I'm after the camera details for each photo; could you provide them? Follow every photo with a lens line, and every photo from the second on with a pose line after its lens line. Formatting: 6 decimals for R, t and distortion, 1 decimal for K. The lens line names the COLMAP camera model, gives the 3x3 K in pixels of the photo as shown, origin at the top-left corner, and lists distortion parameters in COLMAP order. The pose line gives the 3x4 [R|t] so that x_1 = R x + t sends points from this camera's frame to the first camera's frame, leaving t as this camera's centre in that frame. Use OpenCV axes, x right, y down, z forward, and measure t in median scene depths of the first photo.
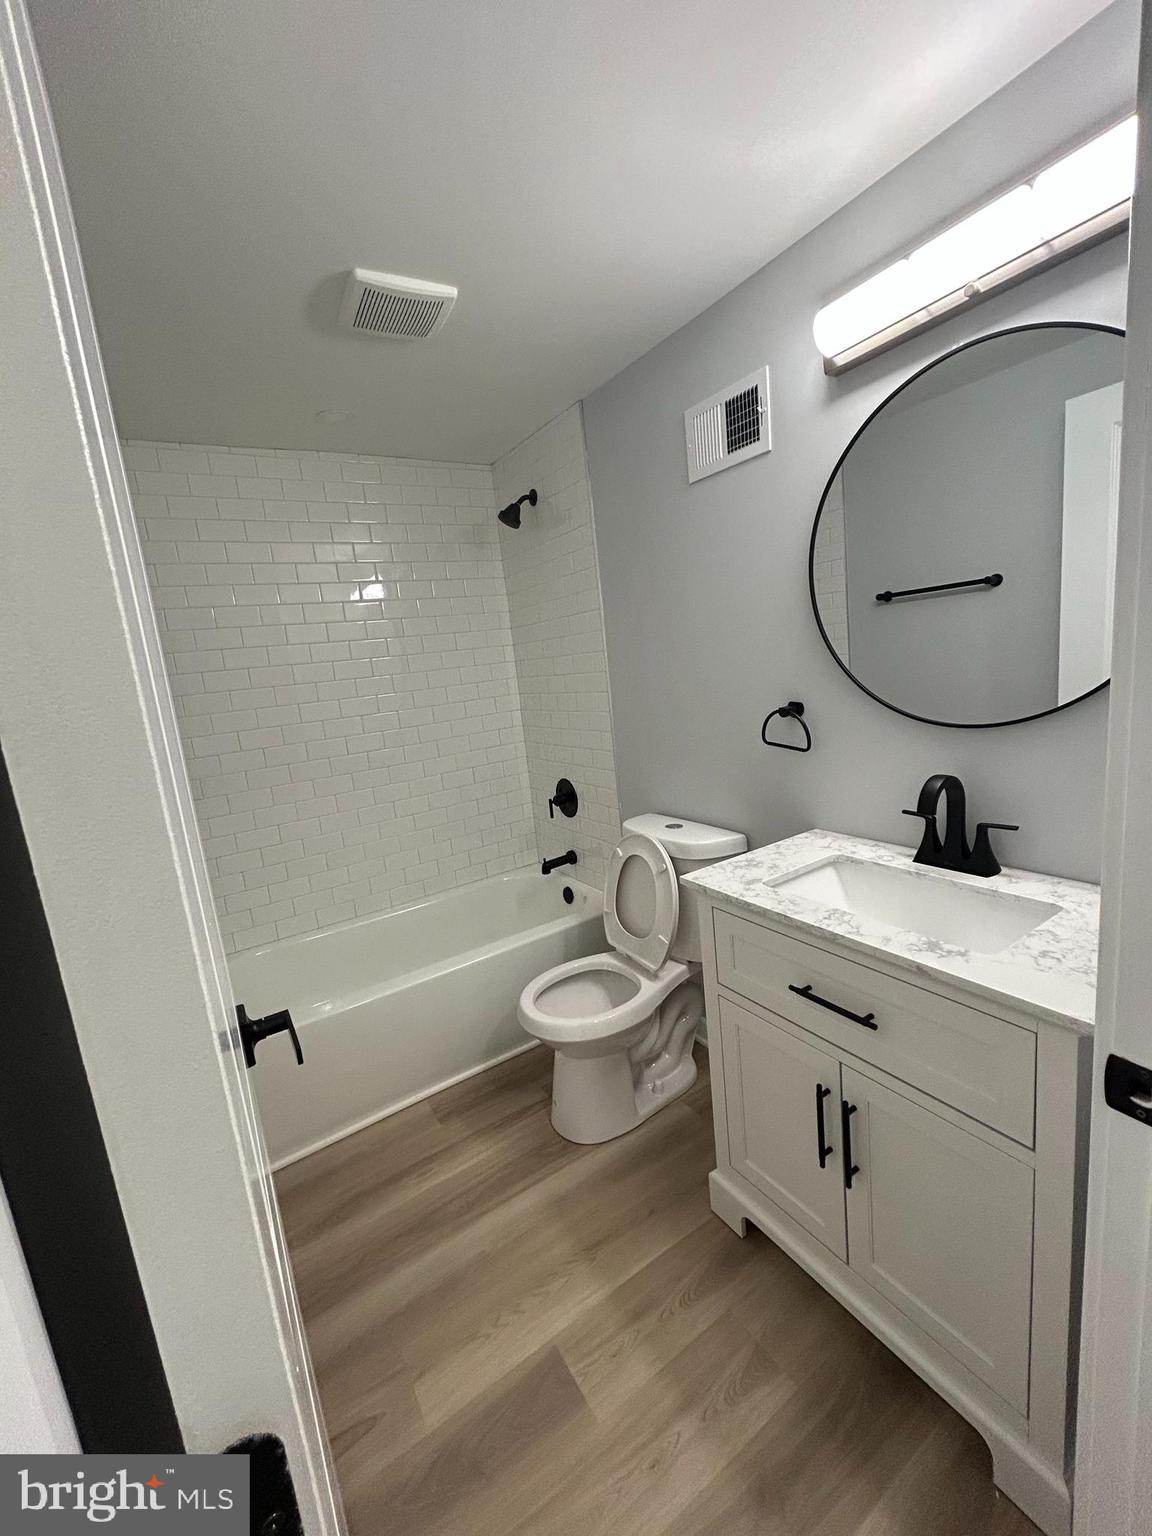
lens RADIAL K [[618.1, 0, 575.7], [0, 618.1, 771.6], [0, 0, 1]] dist [-0.001538, 0.000741]
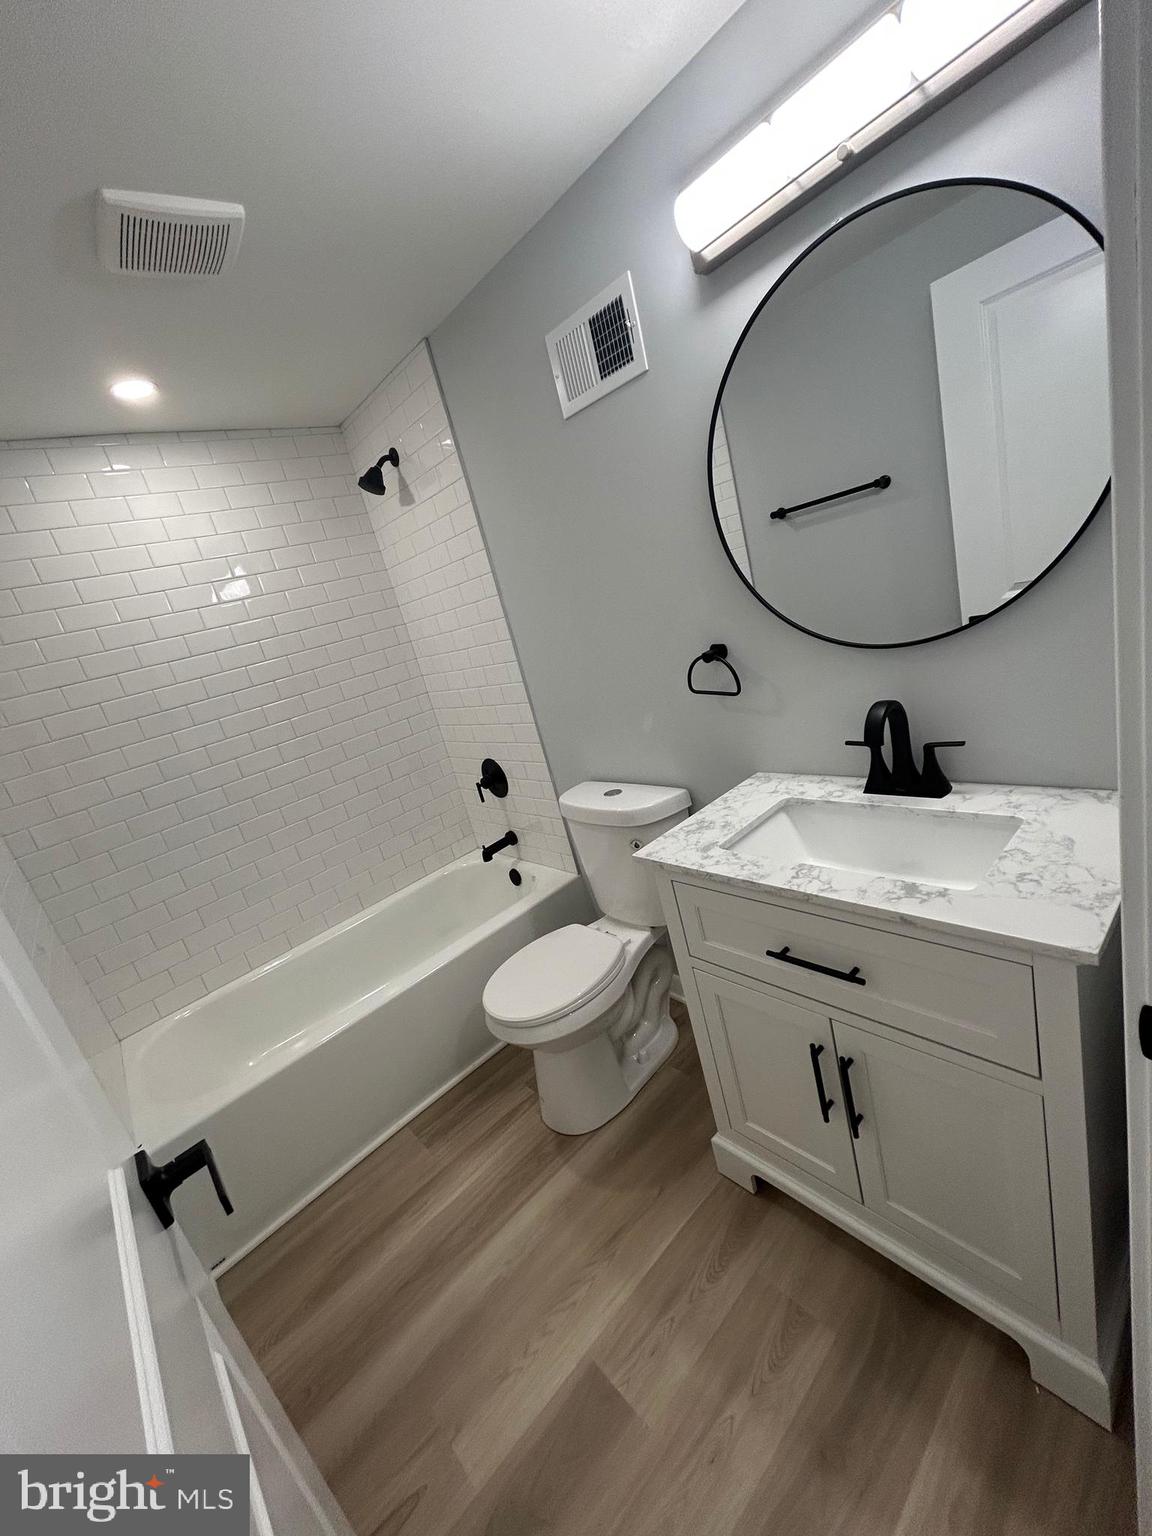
lens RADIAL K [[618.1, 0, 575.8], [0, 618.1, 771.2], [0, 0, 1]] dist [-0.001538, 0.000741]
pose [[0.976173, -0.186066, 0.111654, 0.005831], [0.177519, 0.980676, 0.082223, -0.047375], [-0.124796, -0.060443, 0.990340, 0.103938]]
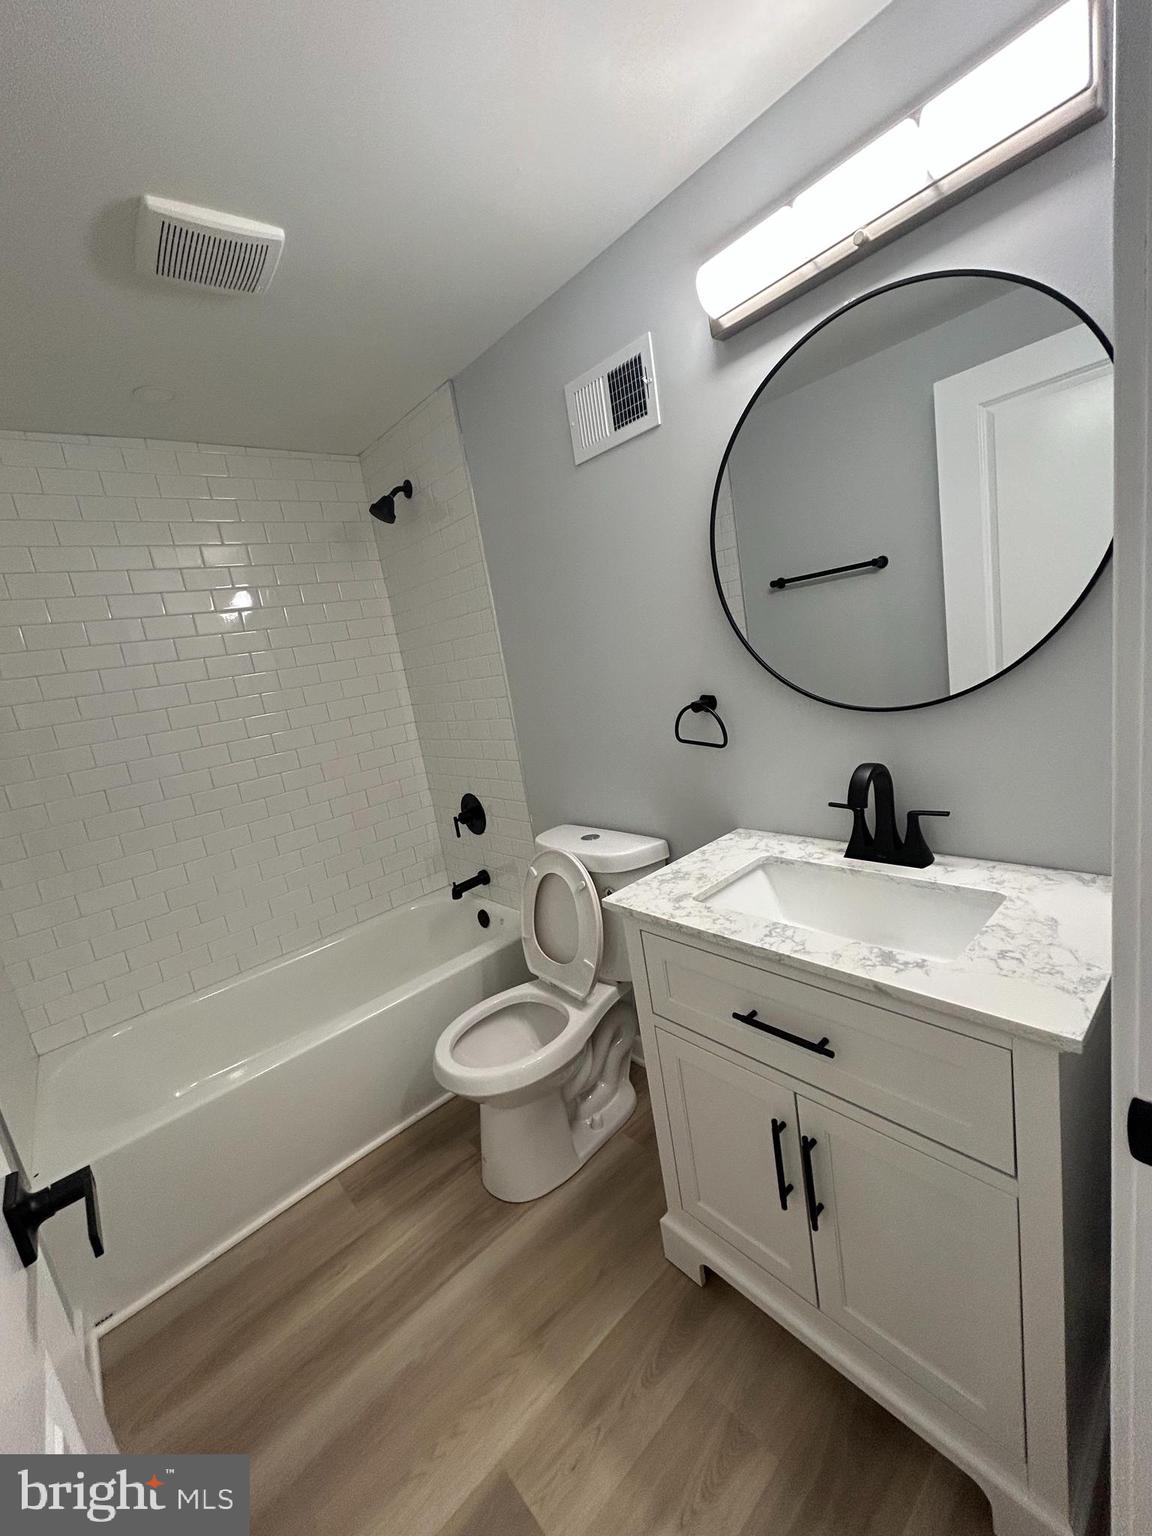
lens RADIAL K [[618.1, 0, 575.1], [0, 618.1, 771.0], [0, 0, 1]] dist [-0.001538, 0.000741]
pose [[0.986533, -0.081893, 0.141582, 0.020734], [0.082630, 0.996580, 0.000674, -0.019163], [-0.141153, 0.011034, 0.989926, 0.129205]]
